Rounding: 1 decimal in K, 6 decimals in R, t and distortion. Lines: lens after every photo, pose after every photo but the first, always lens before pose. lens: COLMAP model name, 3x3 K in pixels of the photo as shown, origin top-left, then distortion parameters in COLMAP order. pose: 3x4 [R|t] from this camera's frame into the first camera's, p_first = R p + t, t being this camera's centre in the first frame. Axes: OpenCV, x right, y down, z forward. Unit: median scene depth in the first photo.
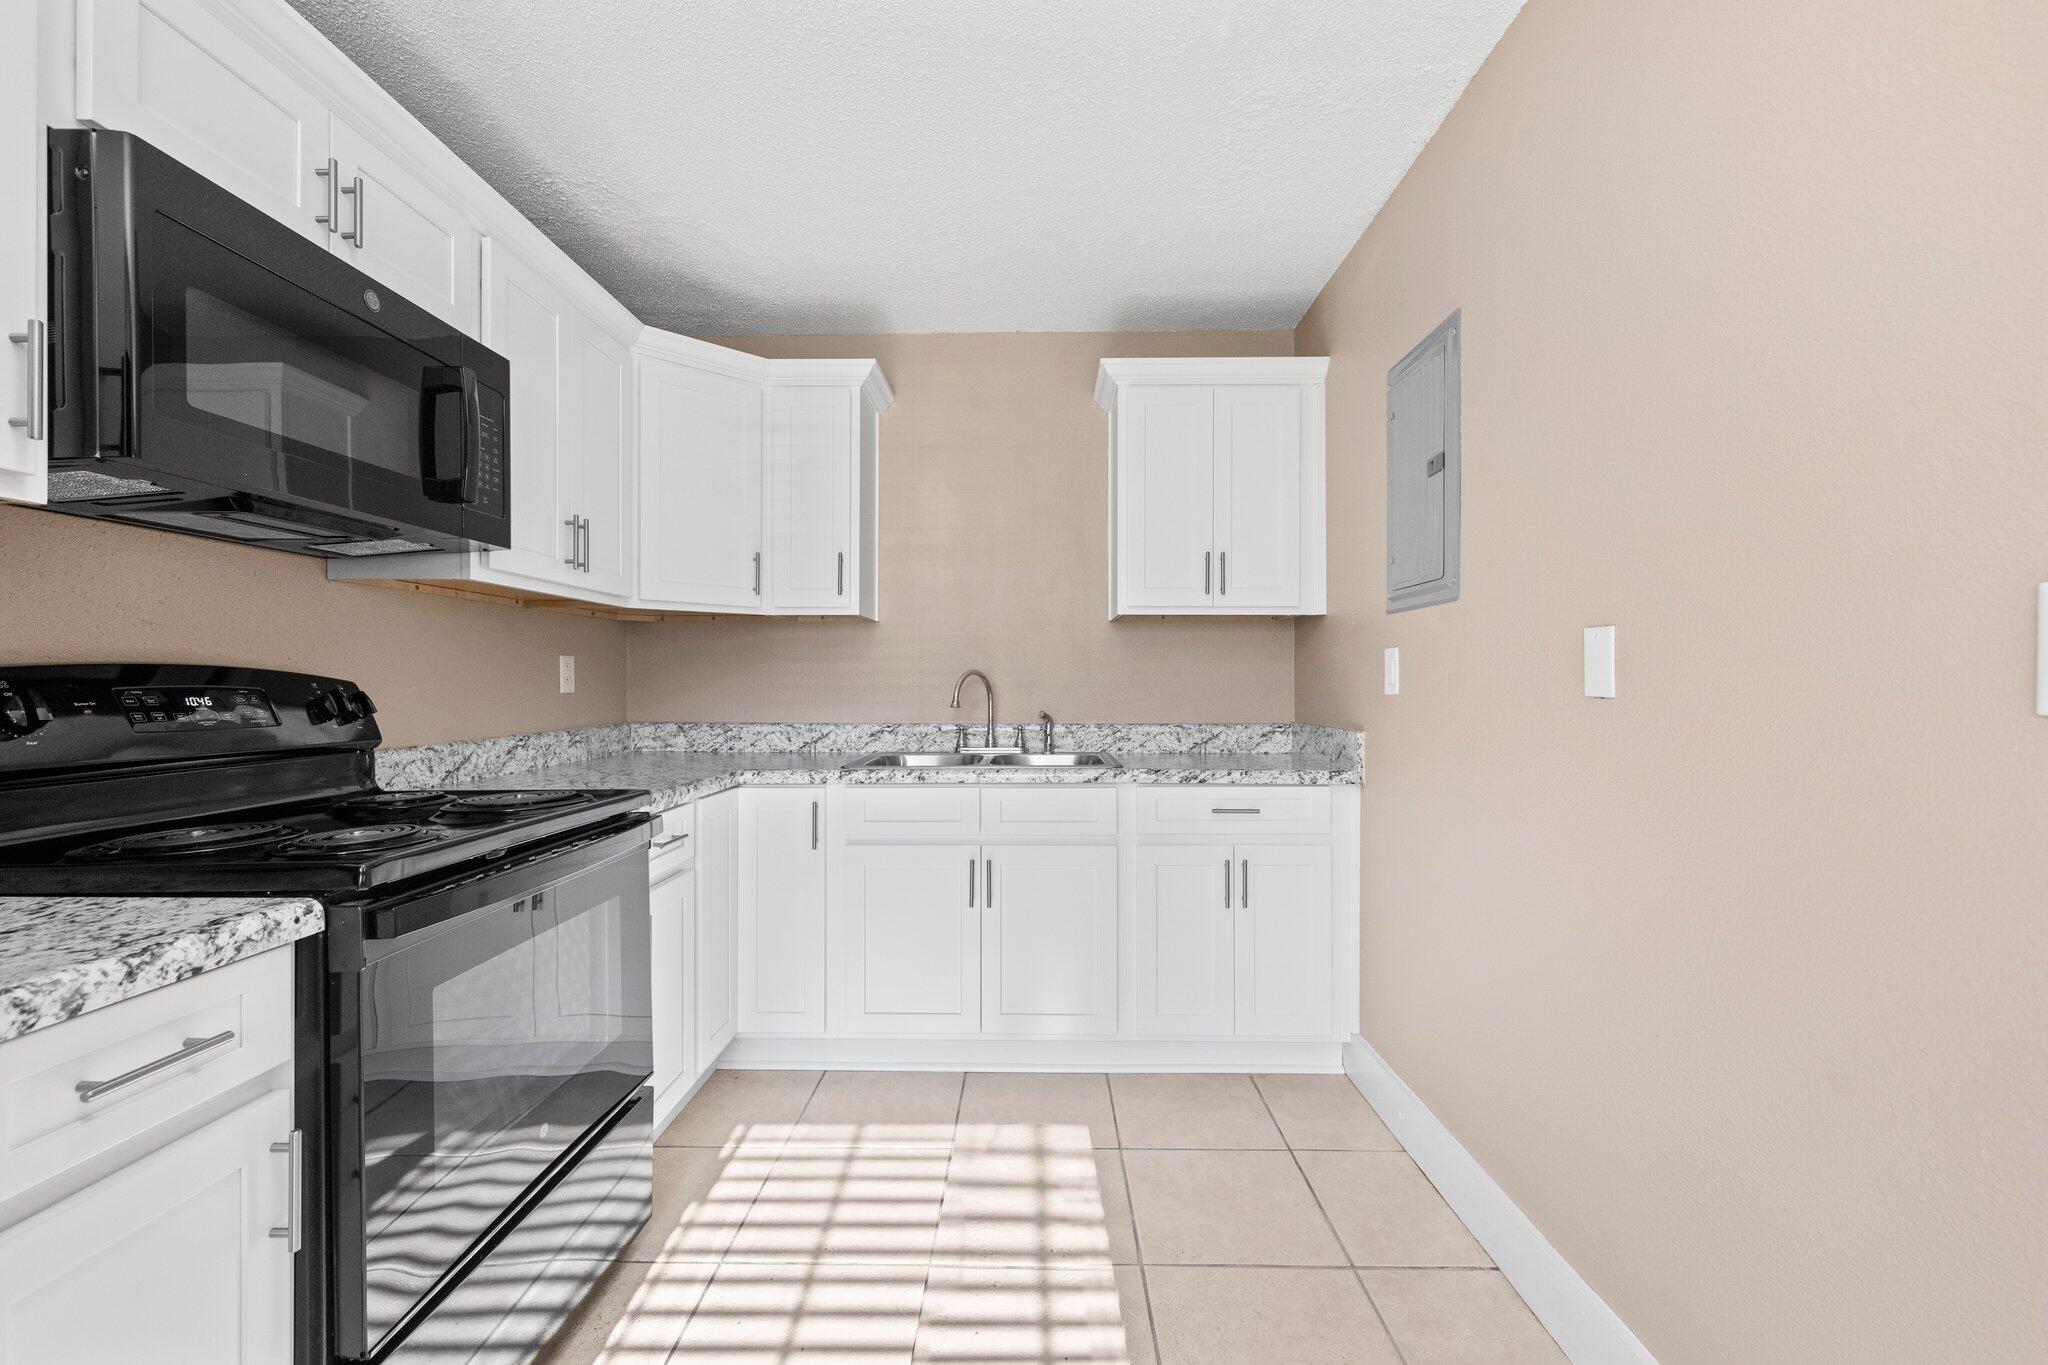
lens RADIAL K [[852.4, 0, 1024.0], [0, 852.4, 682.5], [0, 0, 1]] dist [-0.000757, 0.000306]
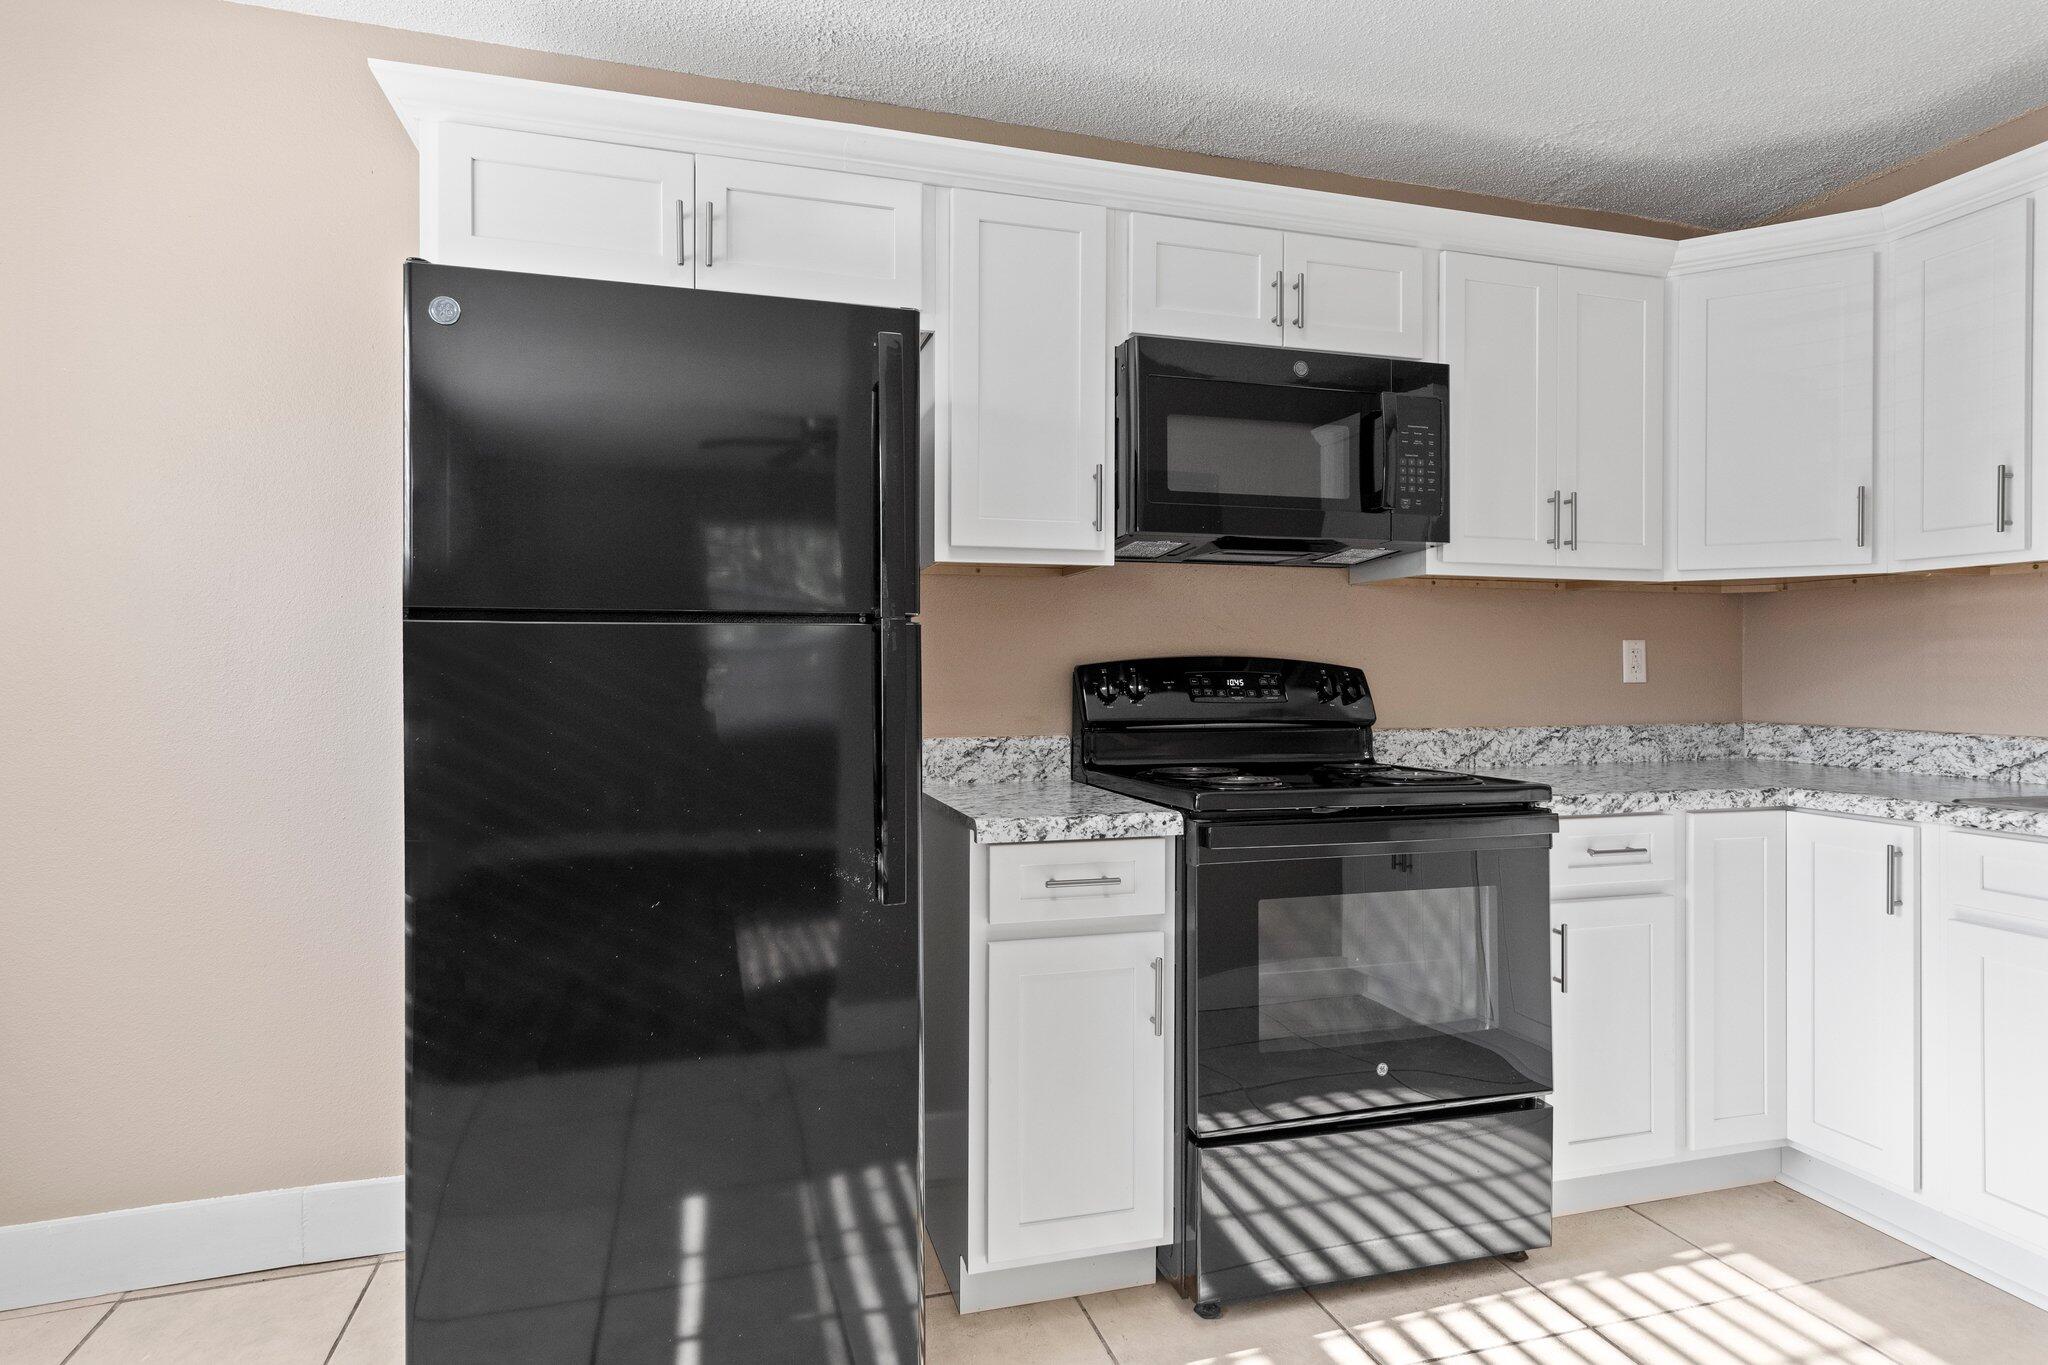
lens RADIAL K [[1077.6, 0, 1024.5], [0, 1077.6, 642.8], [0, 0, 1]] dist [0.036739, 0.000528]
pose [[0.296723, -0.027378, -0.954571, 0.449562], [-0.001383, 0.999576, -0.029099, 0.006320], [0.954963, 0.009954, 0.296559, 0.089156]]
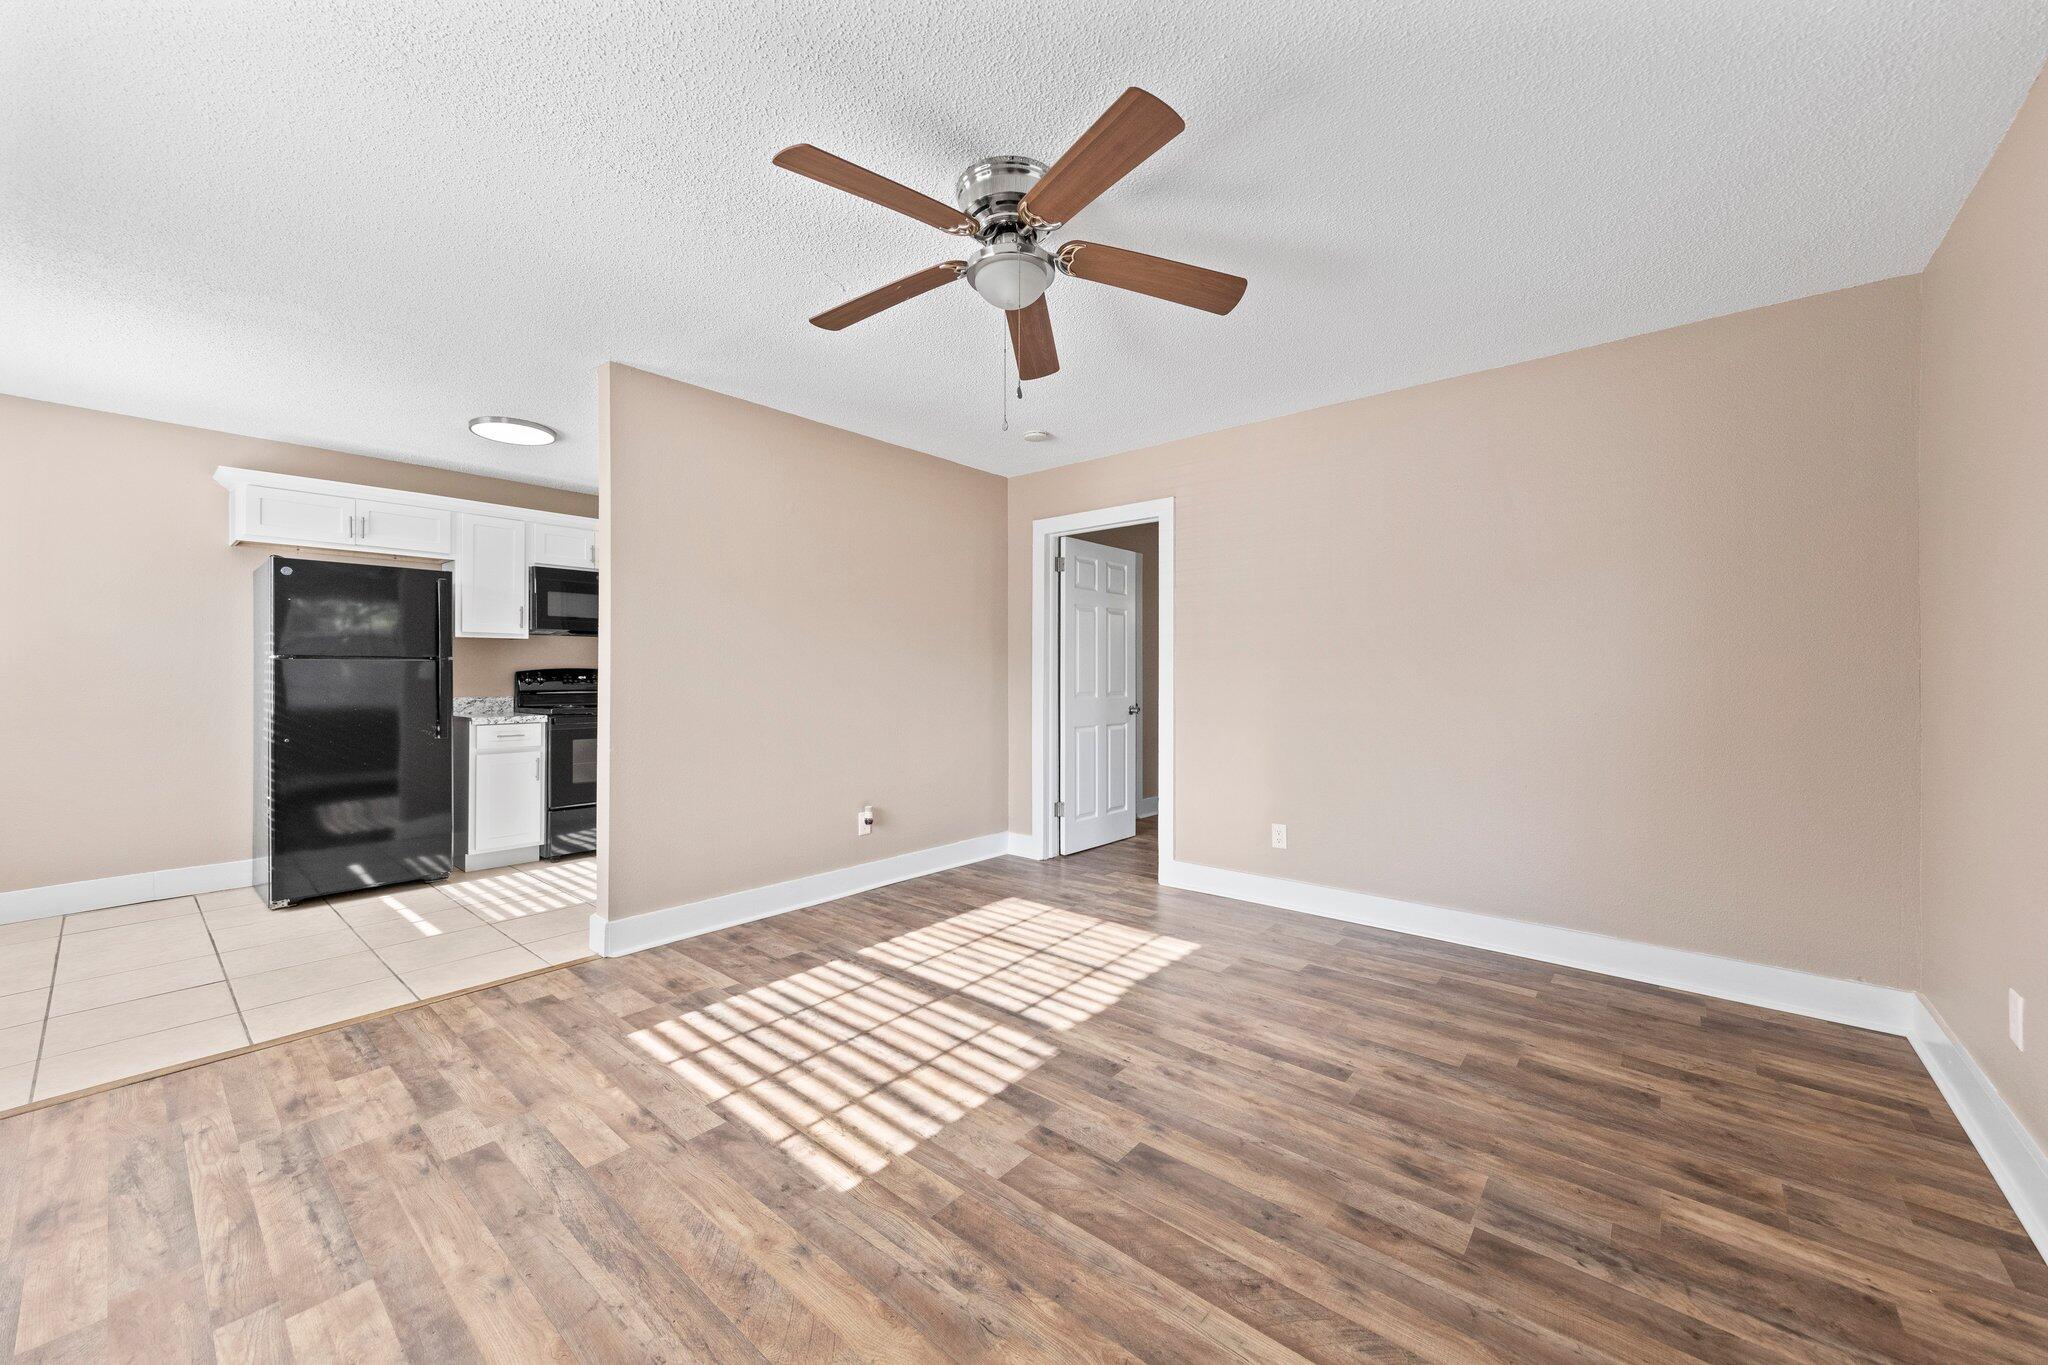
lens RADIAL K [[767.2, 0, 1029.1], [0, 767.2, 671.0], [0, 0, 1]] dist [-0.002358, -0.000113]
pose [[0.772683, -0.004670, -0.634775, 2.109334], [-0.000082, 0.999972, -0.007457, 0.012830], [0.634792, 0.005814, 0.772661, -0.340761]]
